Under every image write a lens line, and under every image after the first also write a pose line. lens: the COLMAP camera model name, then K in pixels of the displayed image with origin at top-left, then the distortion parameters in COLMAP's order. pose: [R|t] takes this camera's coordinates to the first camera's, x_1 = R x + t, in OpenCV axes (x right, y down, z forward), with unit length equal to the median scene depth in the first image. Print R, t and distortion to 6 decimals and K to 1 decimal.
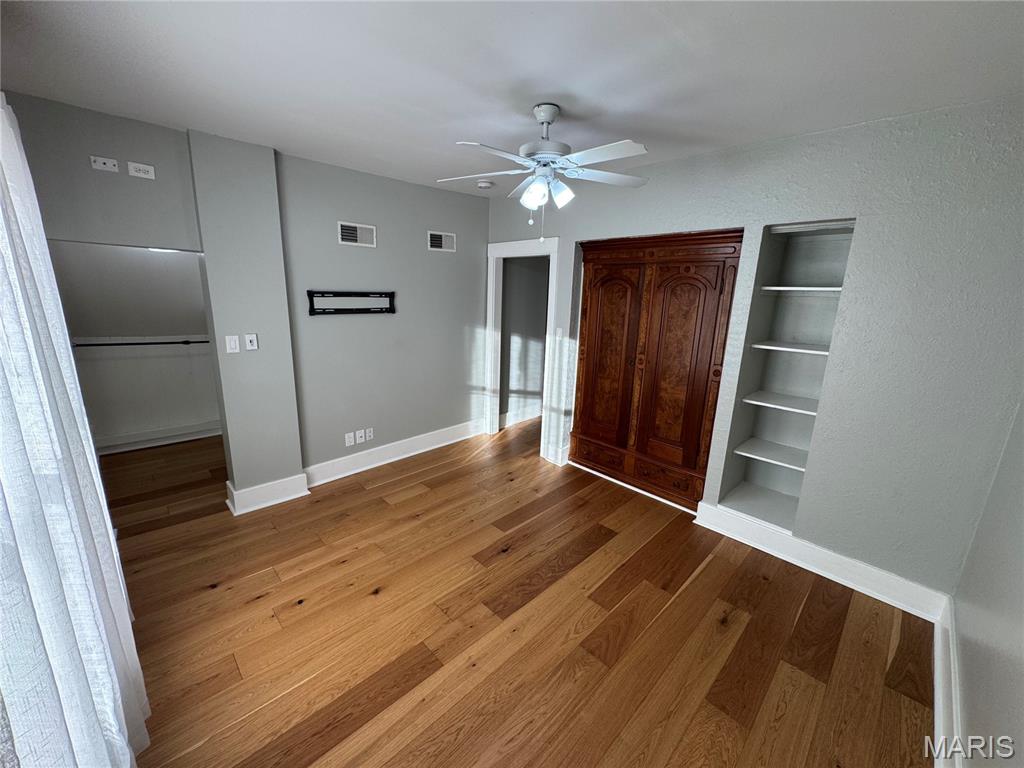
lens RADIAL K [[405.0, 0, 513.1], [0, 405.0, 382.7], [0, 0, 1]] dist [-0.002121, -0.000101]
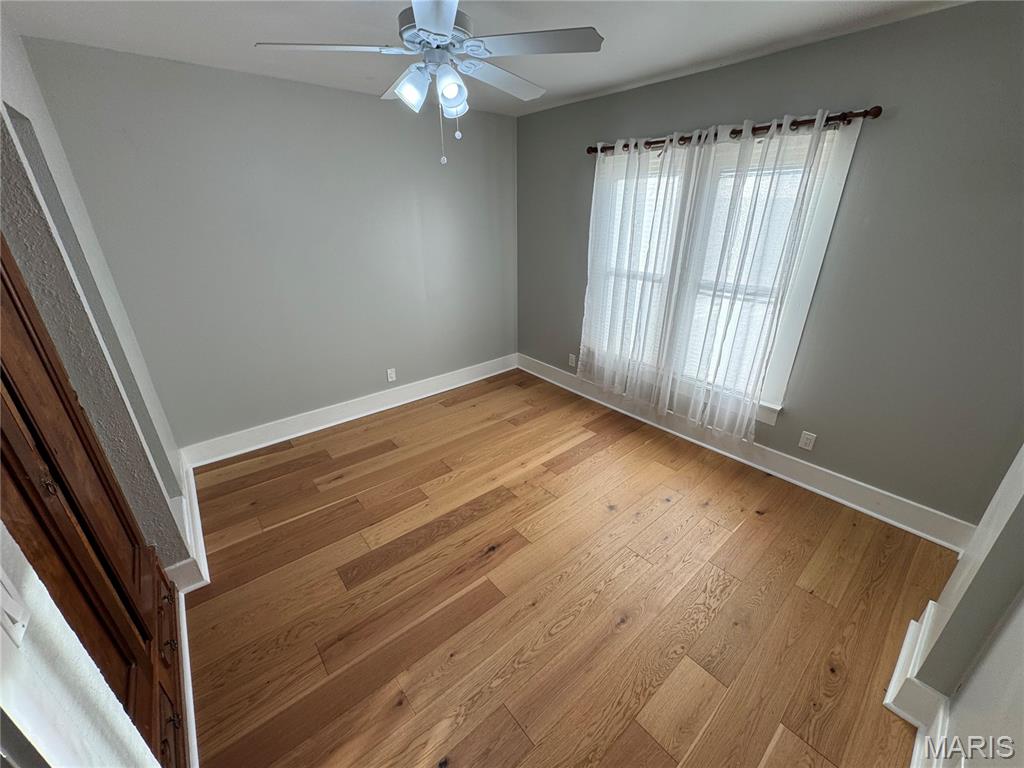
lens RADIAL K [[405.0, 0, 512.3], [0, 405.0, 381.8], [0, 0, 1]] dist [-0.002121, -0.000101]
pose [[-0.996683, -0.055010, 0.059971, -0.109247], [-0.007983, 0.799471, 0.600652, -0.440328], [-0.080987, 0.598181, -0.797258, 1.678888]]
